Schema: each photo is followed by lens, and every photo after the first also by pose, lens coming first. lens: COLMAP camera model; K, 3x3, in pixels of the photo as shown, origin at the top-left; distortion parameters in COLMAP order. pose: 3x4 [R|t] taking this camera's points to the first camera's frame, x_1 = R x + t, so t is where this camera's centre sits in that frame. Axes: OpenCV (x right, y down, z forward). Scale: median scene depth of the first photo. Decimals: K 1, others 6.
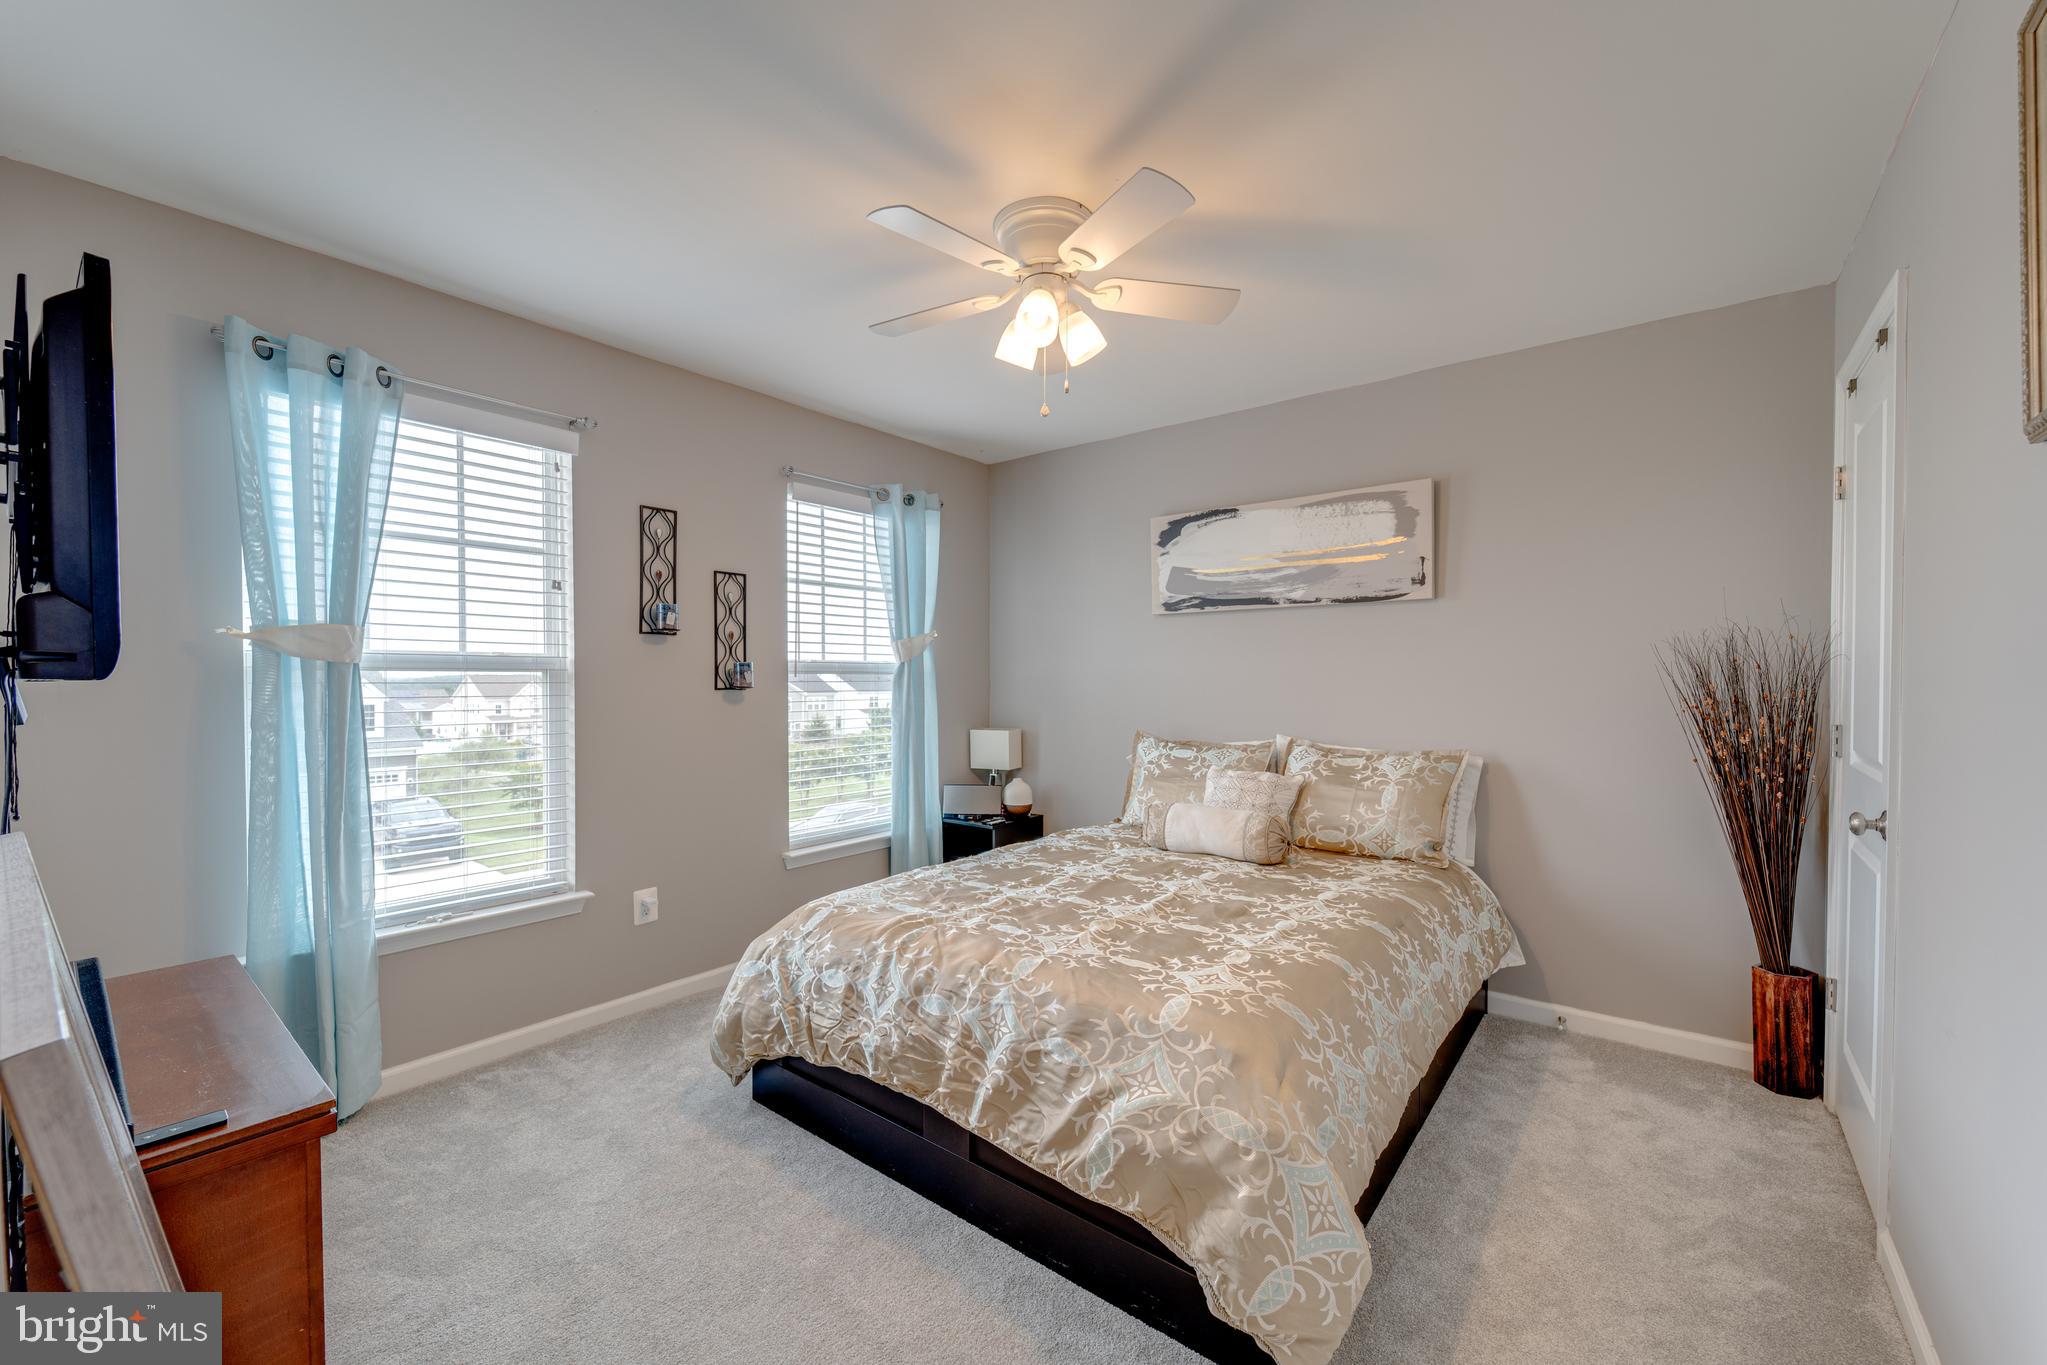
lens RADIAL K [[810.3, 0, 1023.5], [0, 810.3, 682.5], [0, 0, 1]] dist [0.000503, 0.000060]
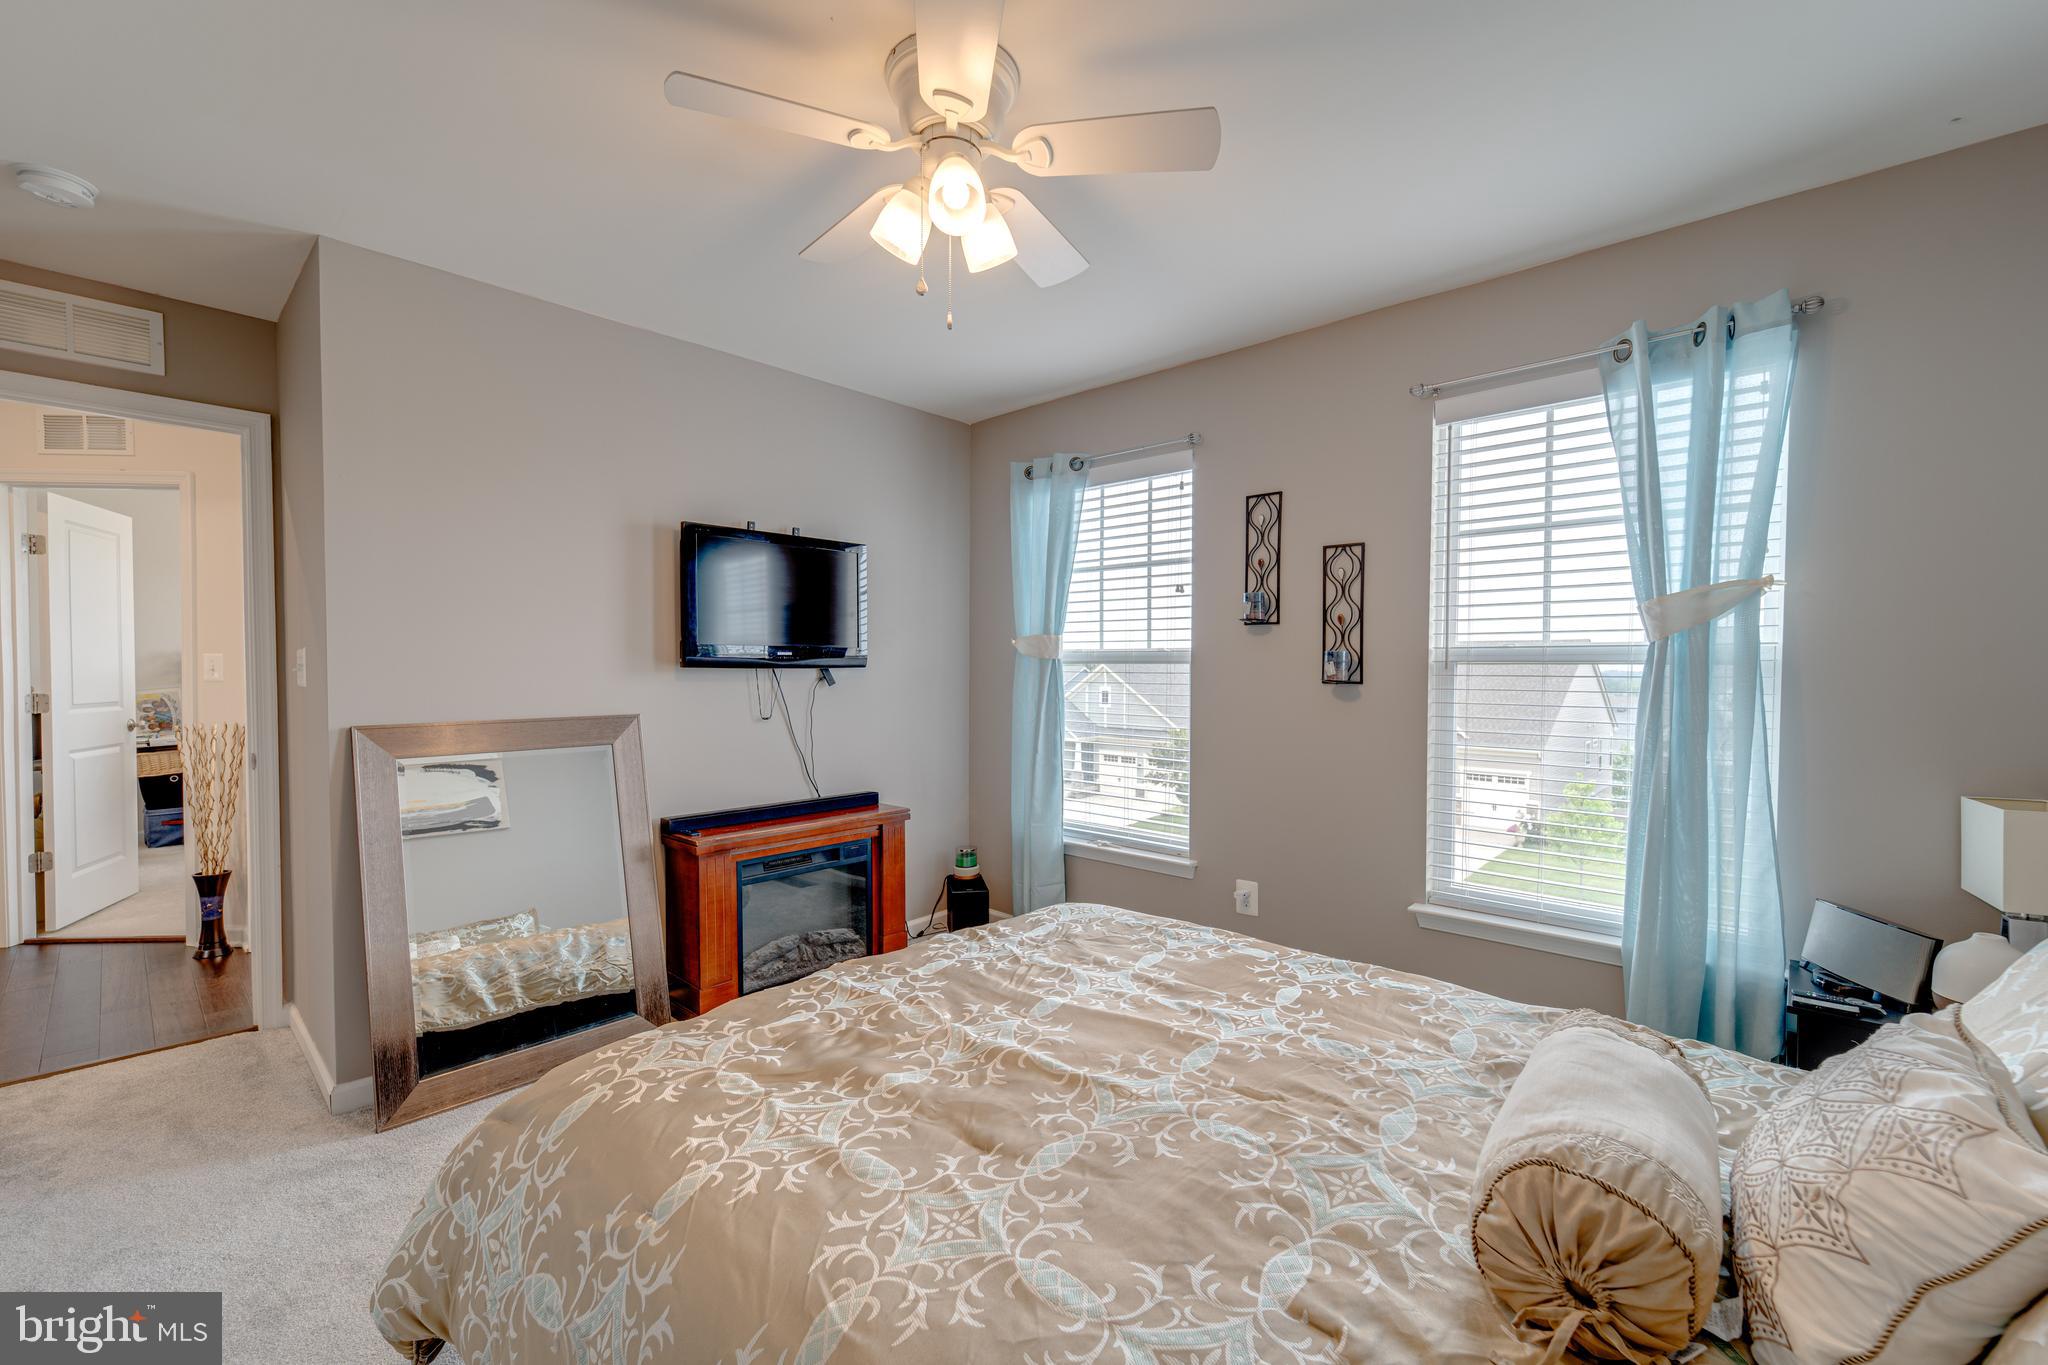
lens RADIAL K [[837.6, 0, 1018.9], [0, 837.6, 687.5], [0, 0, 1]] dist [0.002814, 0.000003]
pose [[-0.071460, 0.024932, -0.997132, 0.624993], [-0.007924, 0.999642, 0.025562, -0.008232], [0.997412, 0.009728, -0.071236, 0.852617]]
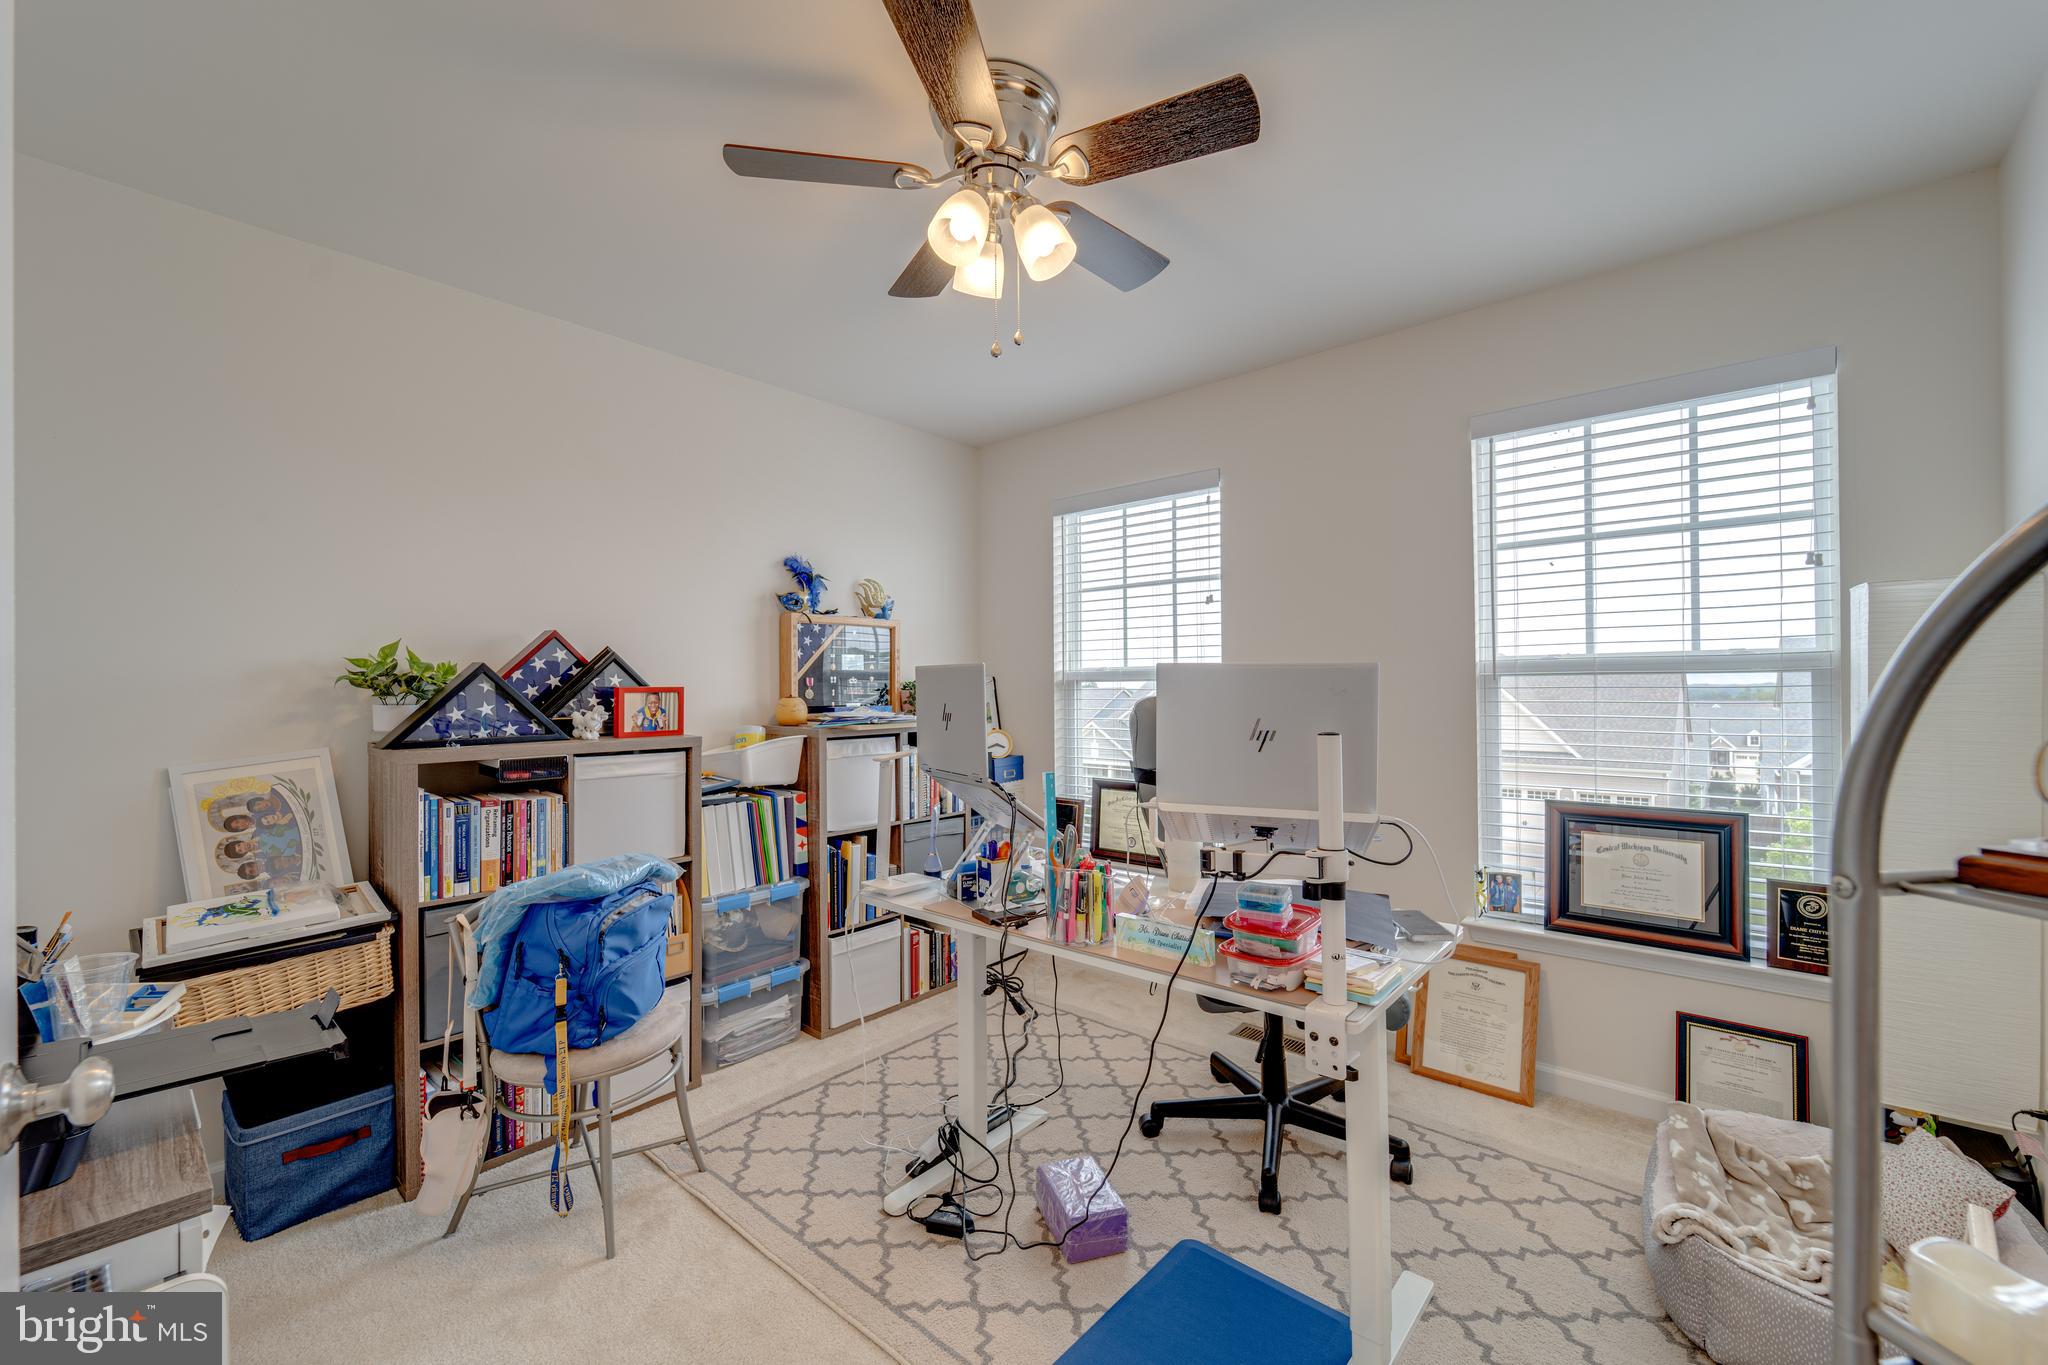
lens RADIAL K [[791.9, 0, 1024.0], [0, 791.9, 682.5], [0, 0, 1]] dist [-0.001576, -0.000180]
pose [[-0.032812, -0.002868, -0.999457, 0.556643], [0.006573, 0.999974, -0.003085, -0.007813], [0.999440, -0.006671, -0.032792, 0.765717]]
